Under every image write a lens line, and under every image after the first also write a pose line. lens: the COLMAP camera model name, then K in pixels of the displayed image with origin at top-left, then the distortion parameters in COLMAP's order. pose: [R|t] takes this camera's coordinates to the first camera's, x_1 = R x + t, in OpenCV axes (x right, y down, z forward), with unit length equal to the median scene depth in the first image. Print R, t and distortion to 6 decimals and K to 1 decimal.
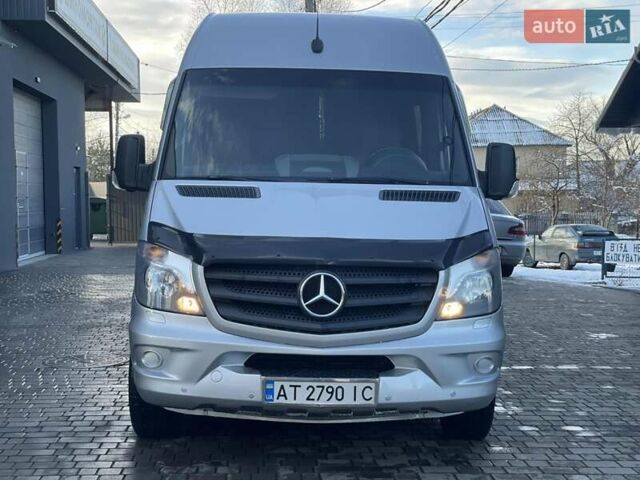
lens RADIAL K [[1019.4, 0, 320.0], [0, 1019.4, 240.0], [0, 0, 1]] dist [0.100139, -0.054885]
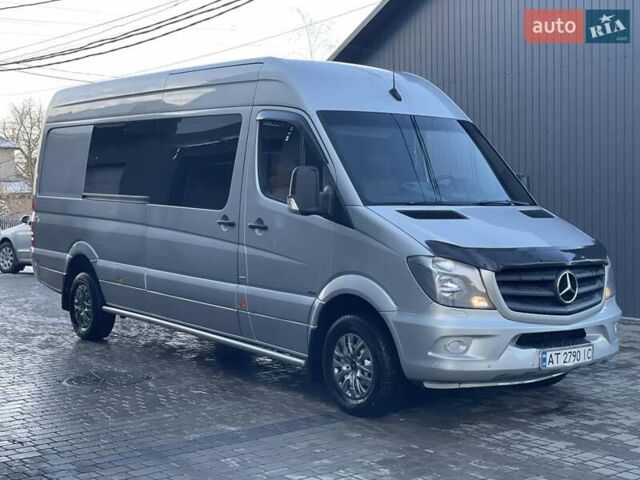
lens RADIAL K [[1019.4, 0, 320.0], [0, 1019.4, 240.0], [0, 0, 1]] dist [0.100139, -0.054885]
pose [[0.804836, -0.040234, 0.592132, -1.096691], [0.039309, 0.999122, 0.014460, -0.044614], [-0.592194, 0.011638, 0.805711, 0.062027]]
